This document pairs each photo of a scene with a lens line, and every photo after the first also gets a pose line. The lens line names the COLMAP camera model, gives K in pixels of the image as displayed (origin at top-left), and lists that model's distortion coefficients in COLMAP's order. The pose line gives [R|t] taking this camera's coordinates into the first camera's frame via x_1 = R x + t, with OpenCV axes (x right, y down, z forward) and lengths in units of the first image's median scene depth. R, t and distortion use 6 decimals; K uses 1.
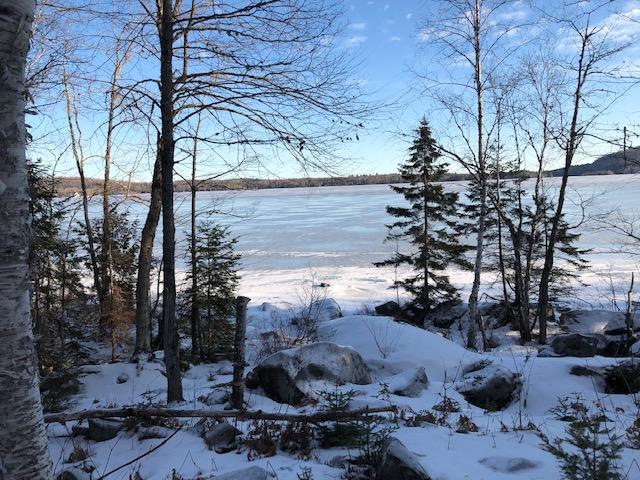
lens RADIAL K [[522.9, 0, 316.0], [0, 522.9, 238.3], [0, 0, 1]] dist [0.056043, -0.063776]
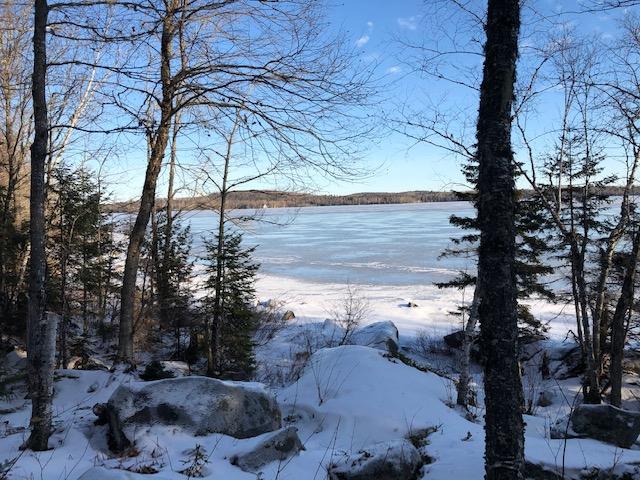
lens RADIAL K [[522.9, 0, 316.0], [0, 522.9, 238.3], [0, 0, 1]] dist [0.056043, -0.063776]
pose [[0.944642, 0.029320, -0.326791, 0.221415], [-0.037460, 0.999124, -0.018642, -0.001810], [0.325958, 0.029852, 0.944913, 0.151317]]
